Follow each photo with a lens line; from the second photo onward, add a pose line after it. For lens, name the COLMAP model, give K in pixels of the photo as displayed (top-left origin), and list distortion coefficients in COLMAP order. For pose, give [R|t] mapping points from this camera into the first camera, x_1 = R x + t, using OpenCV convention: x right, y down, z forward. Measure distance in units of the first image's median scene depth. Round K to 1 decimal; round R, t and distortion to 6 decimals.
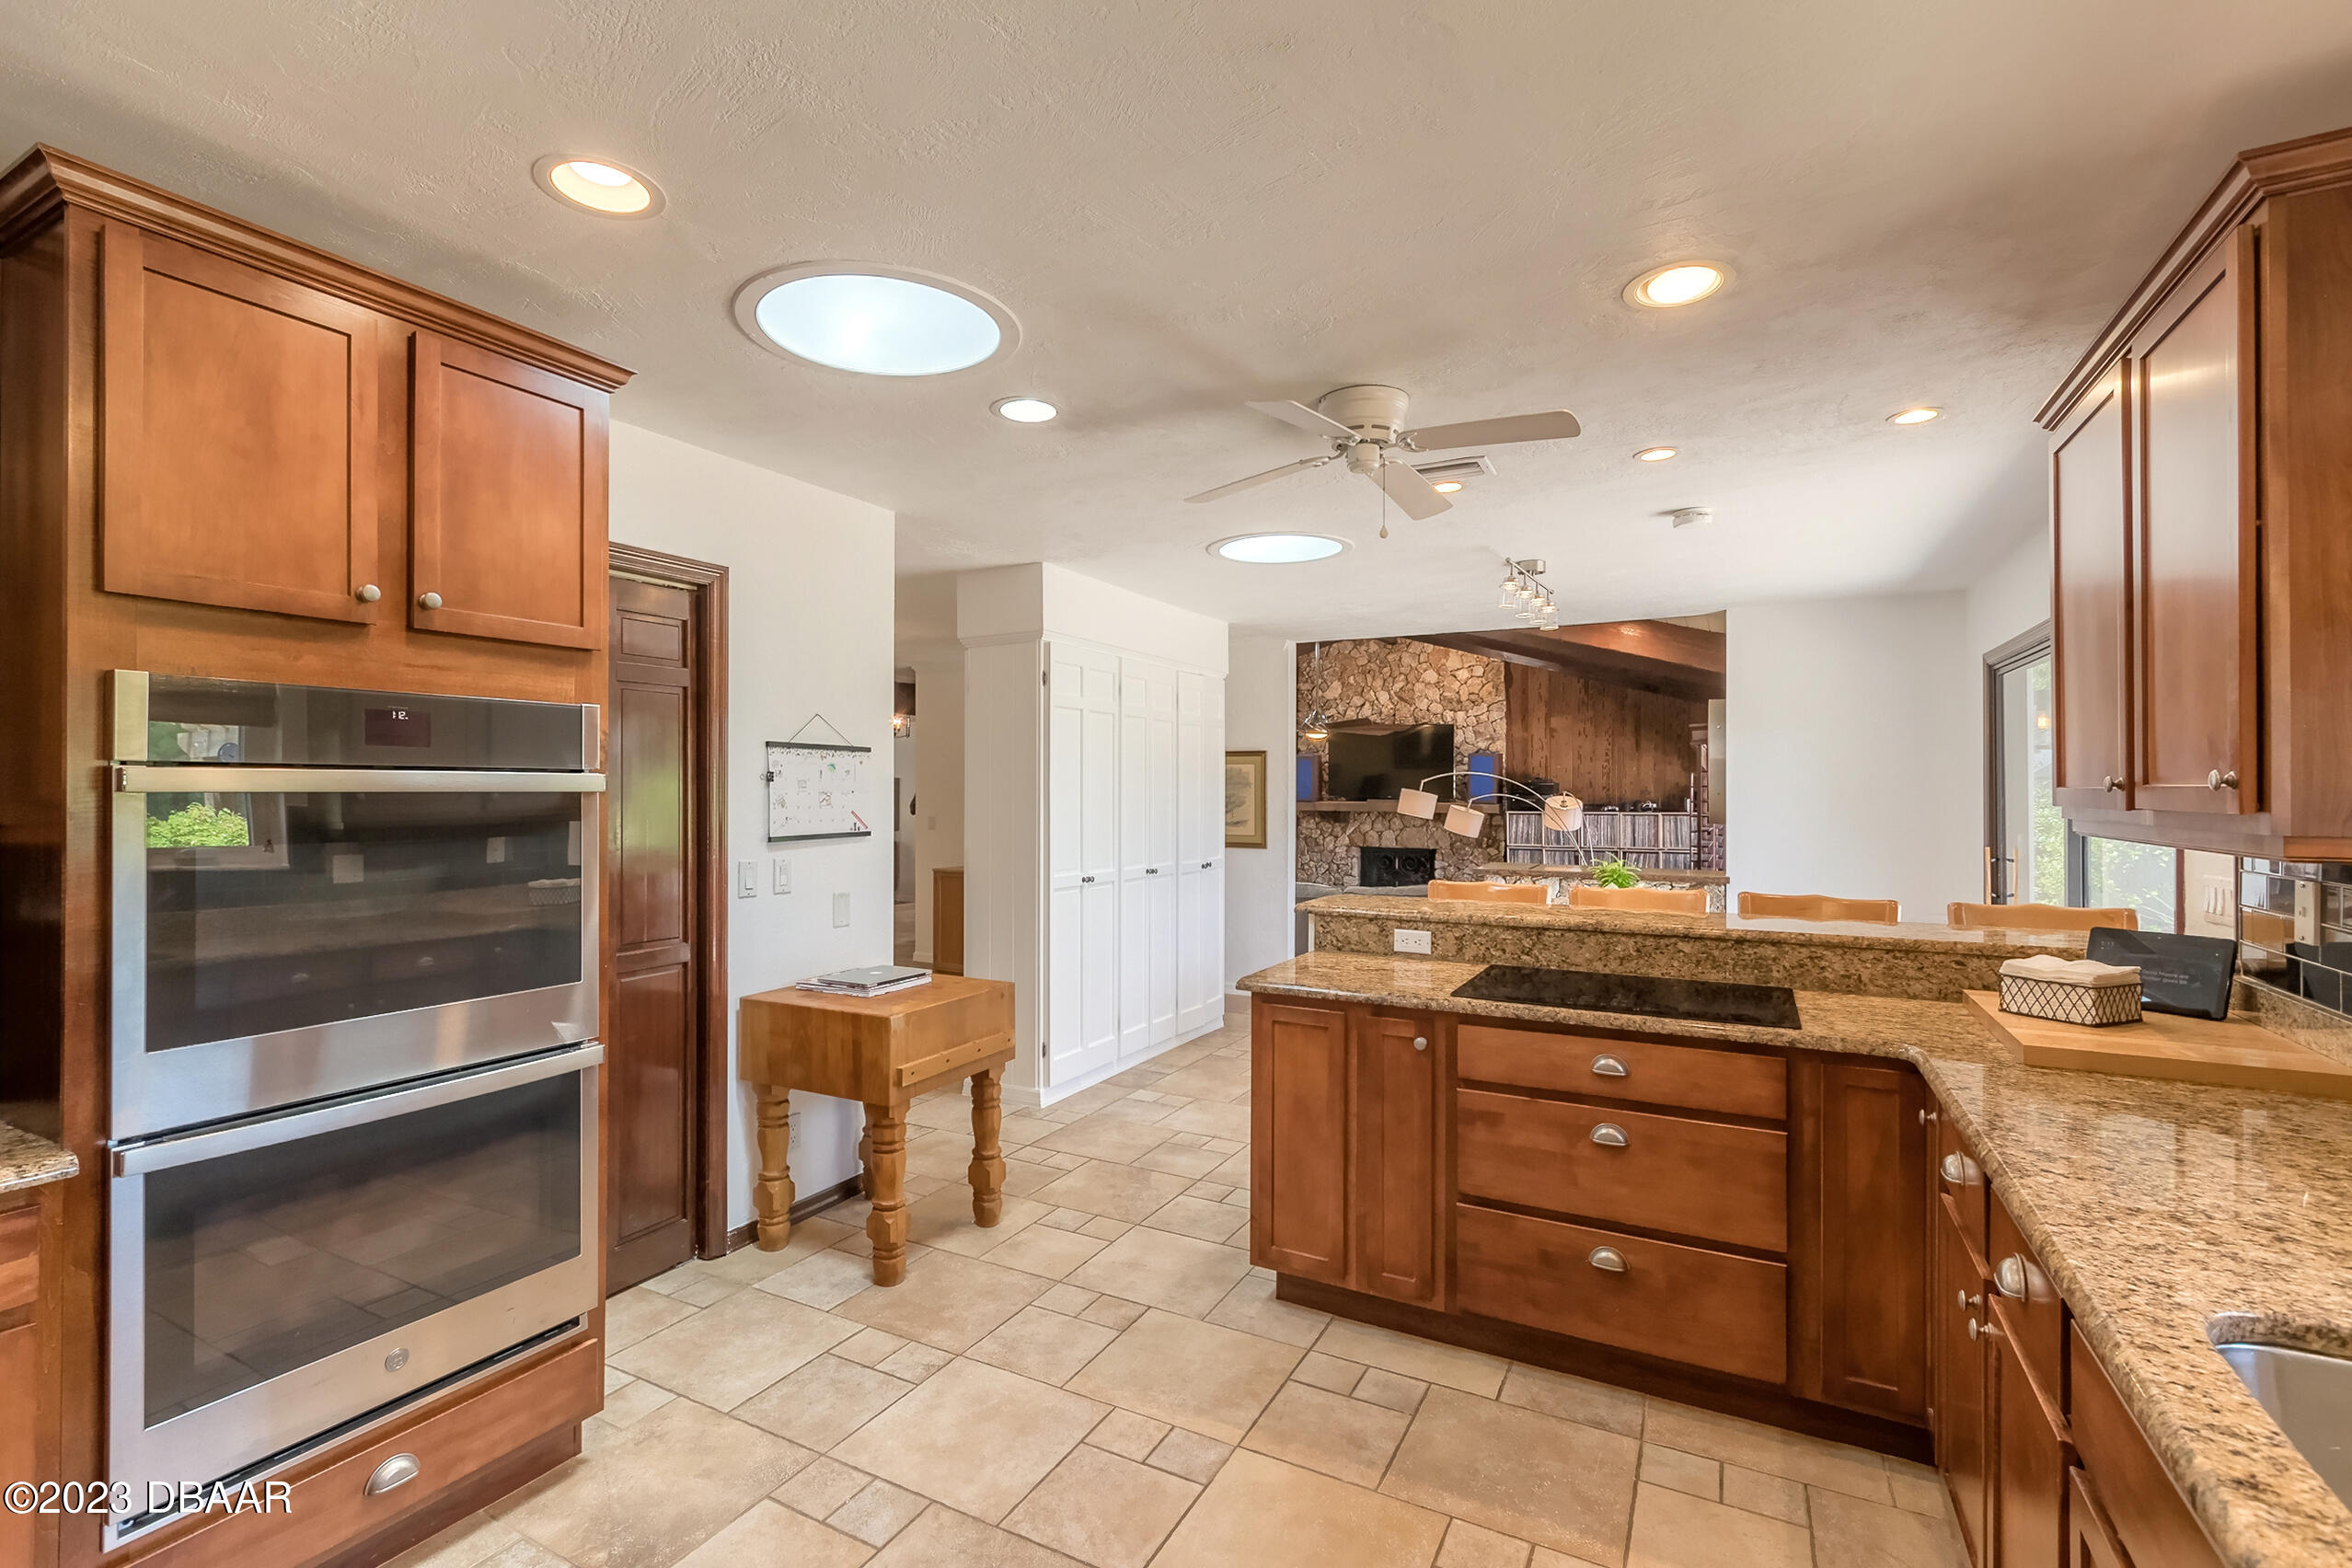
lens RADIAL K [[1061.6, 0, 1140.0], [0, 1061.6, 788.0], [0, 0, 1]] dist [0.012570, -0.005240]
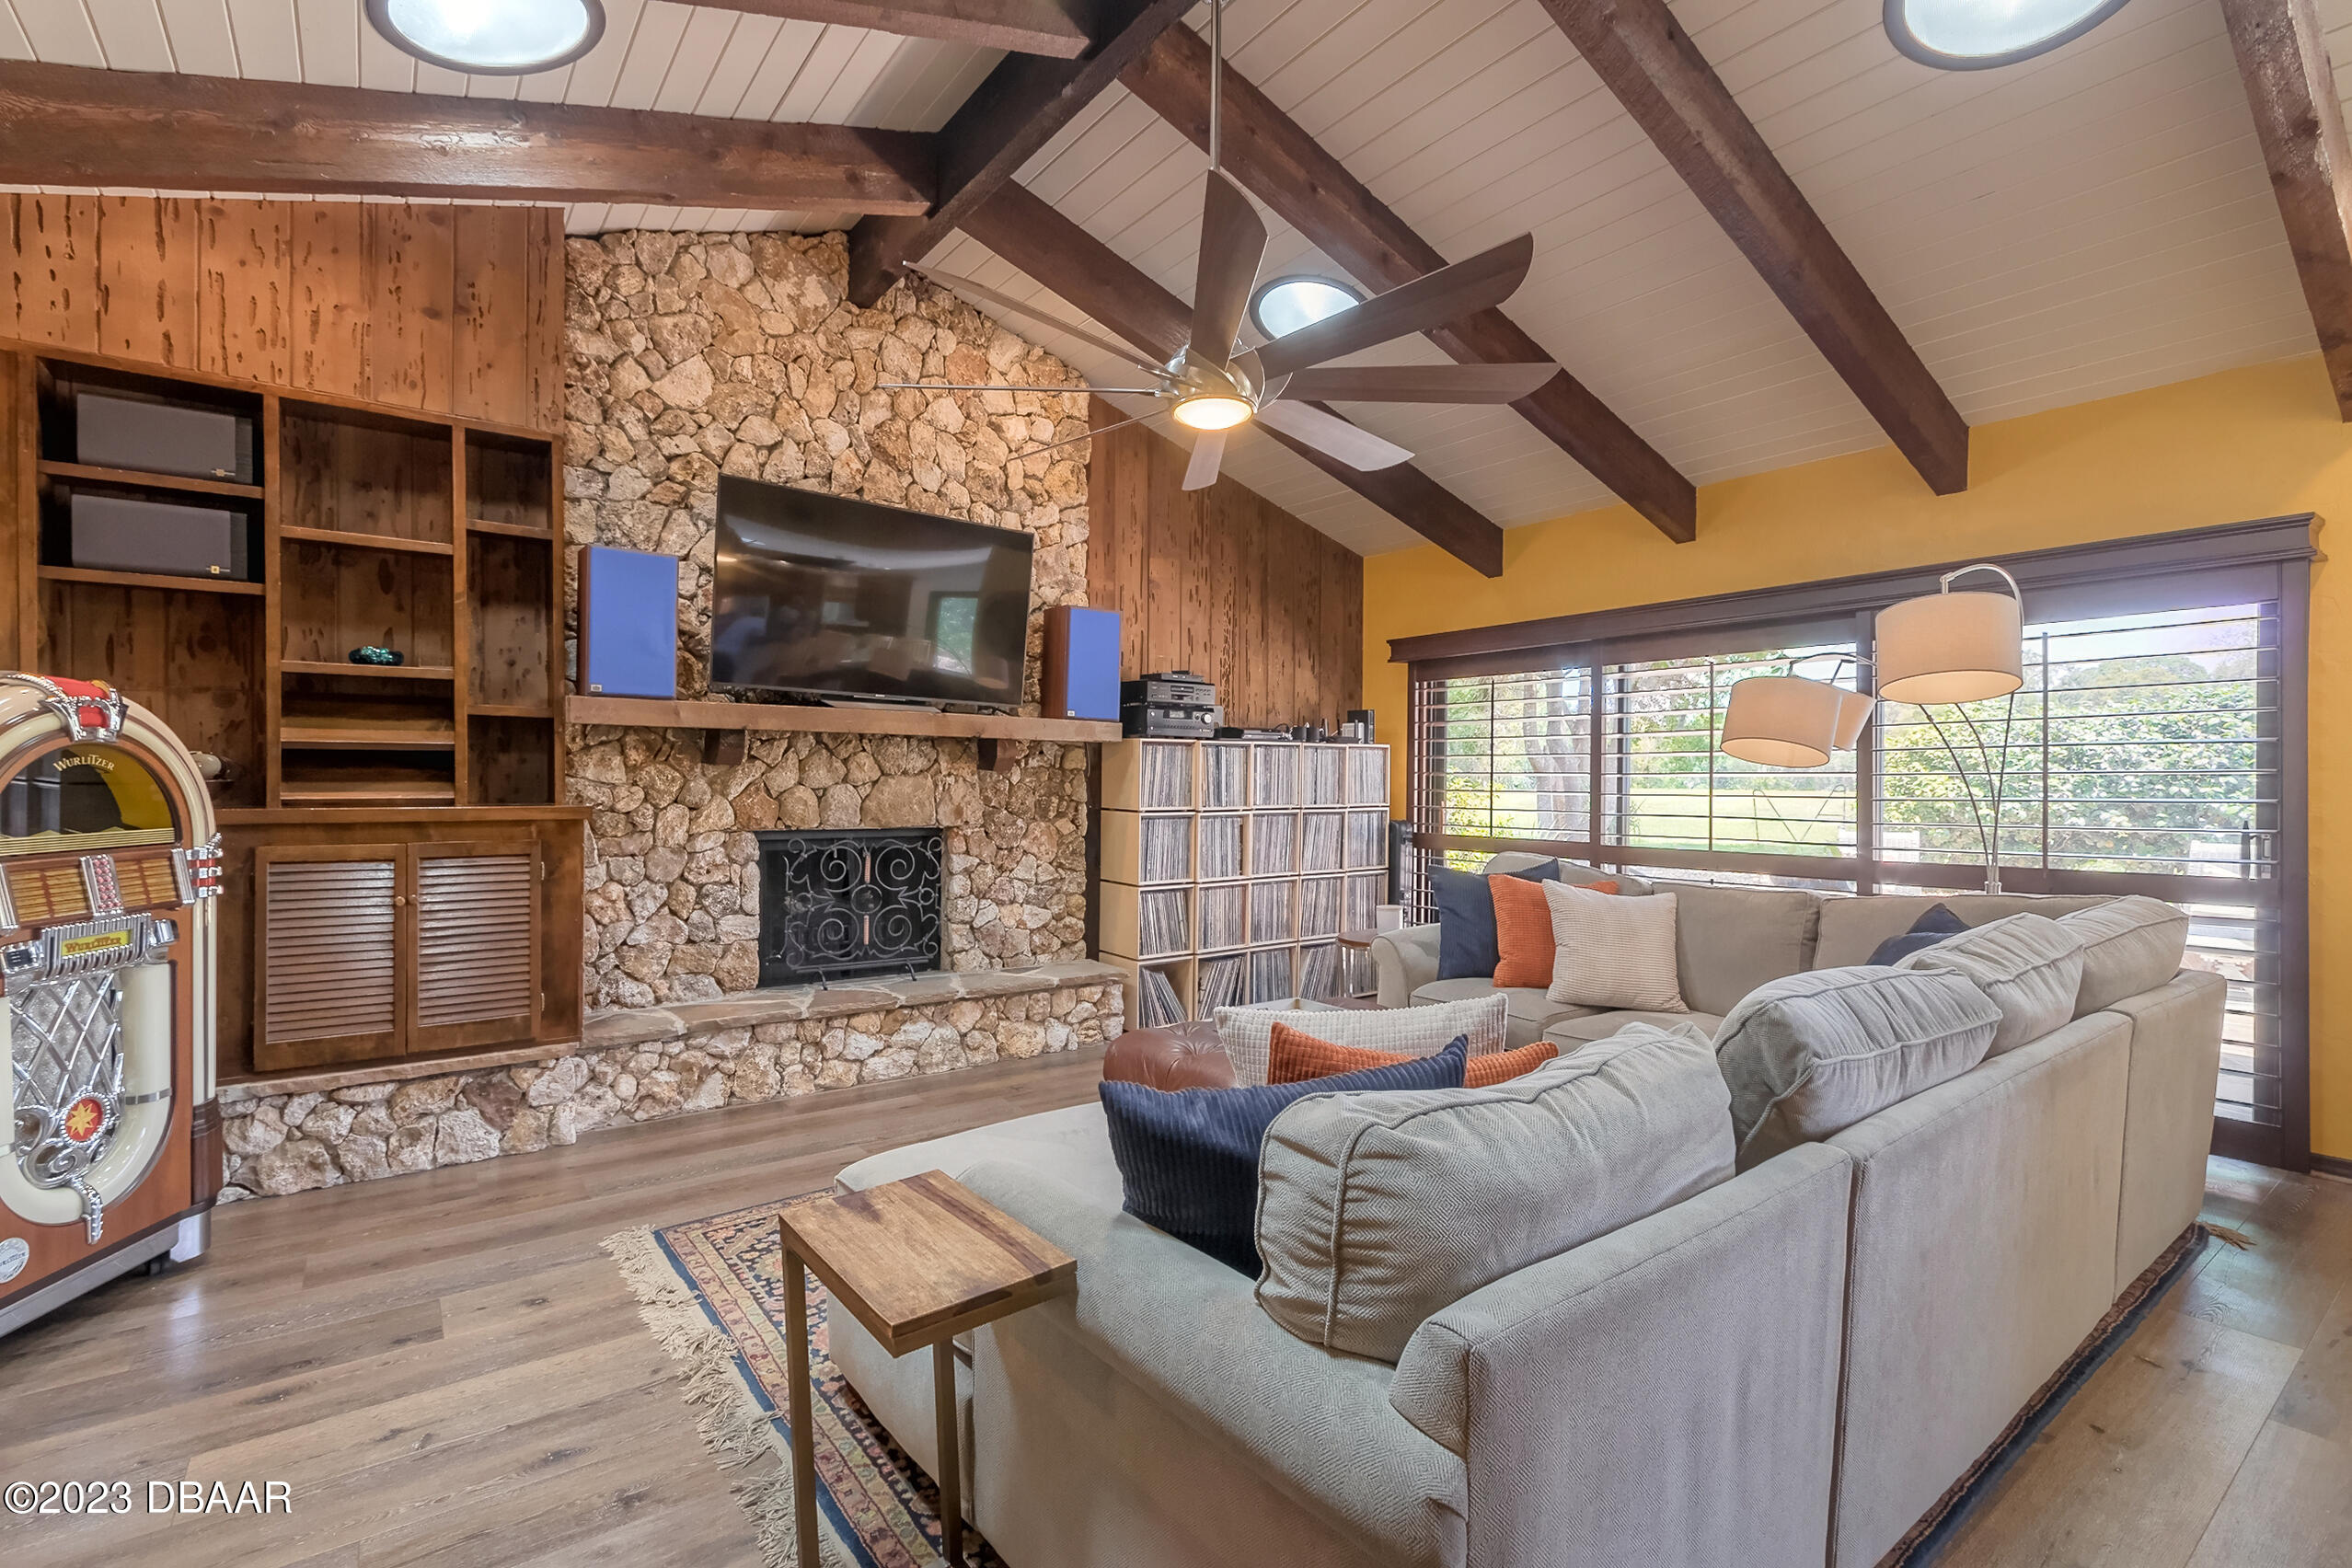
lens RADIAL K [[1061.6, 0, 1140.0], [0, 1061.6, 788.0], [0, 0, 1]] dist [0.012570, -0.005240]
pose [[0.416040, -0.006143, 0.909326, -0.196896], [-0.007334, 0.999922, 0.010111, 0.096312], [-0.909317, -0.010875, 0.415962, 1.975980]]
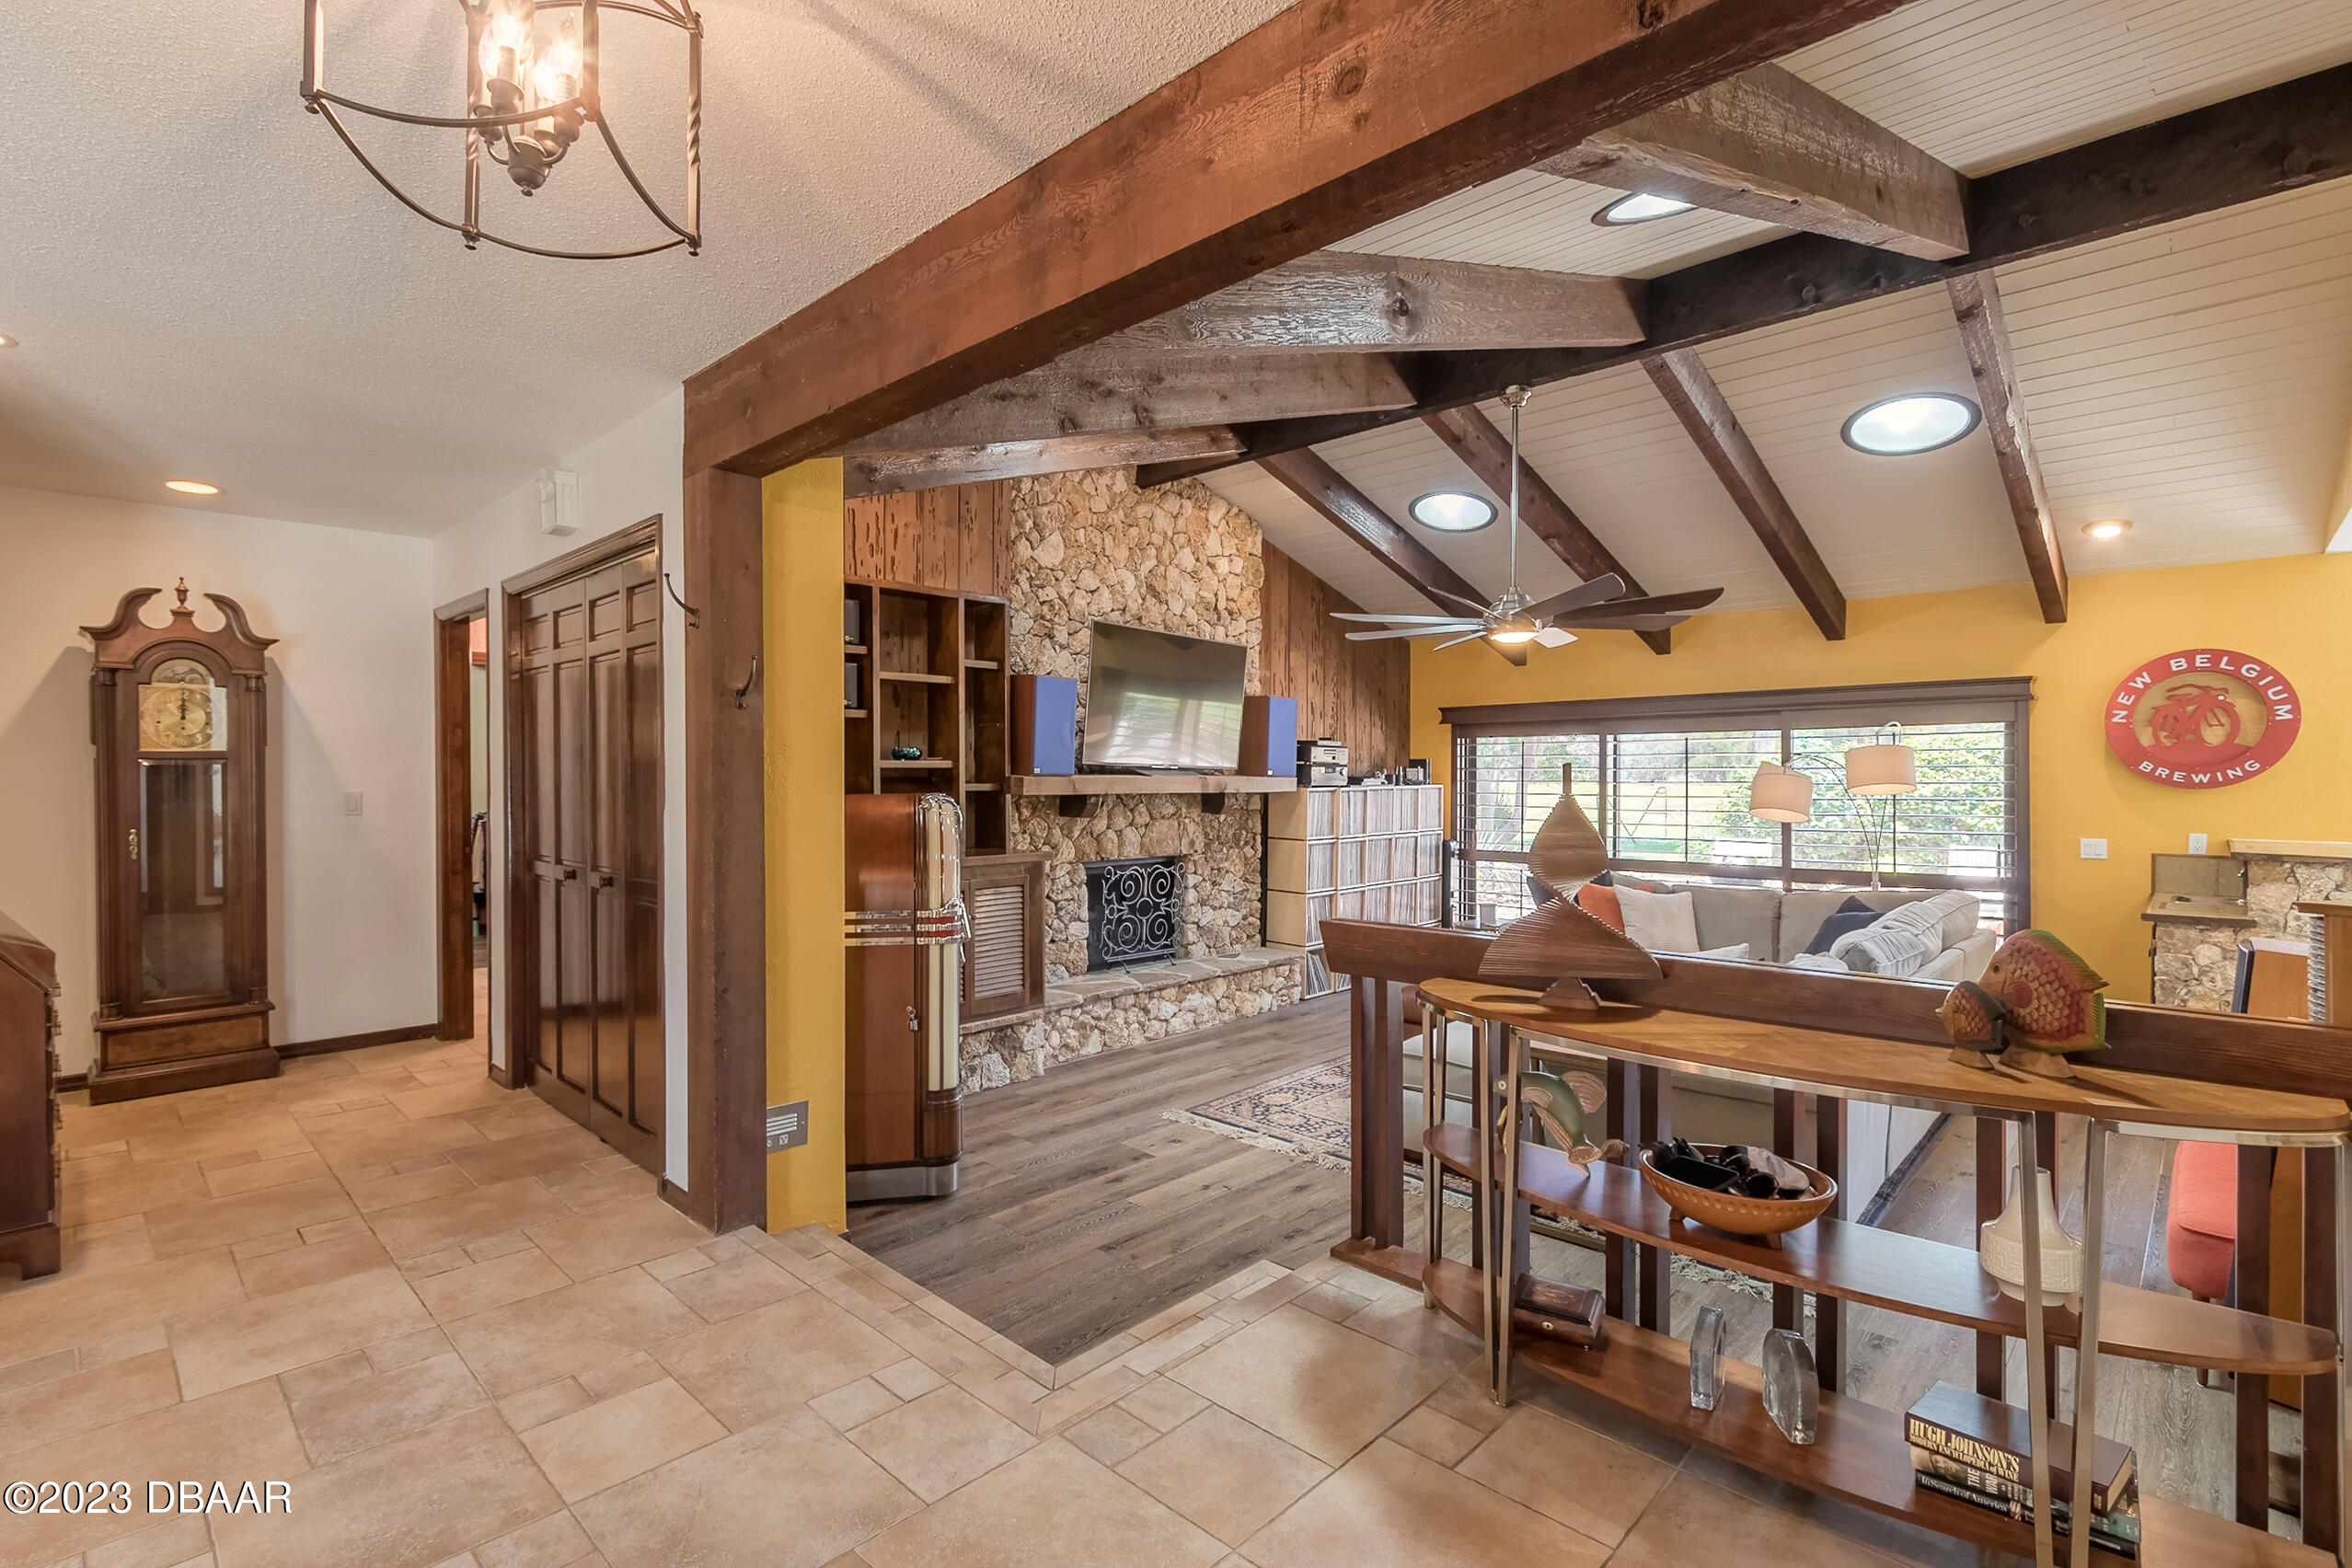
lens RADIAL K [[1091.3, 0, 1138.3], [0, 1091.3, 788.3], [0, 0, 1]] dist [0.013408, -0.000014]
pose [[0.261970, -0.013843, 0.964977, -0.814458], [-0.001445, 0.999890, 0.014736, 0.030340], [-0.965075, -0.005255, 0.261921, 2.268483]]
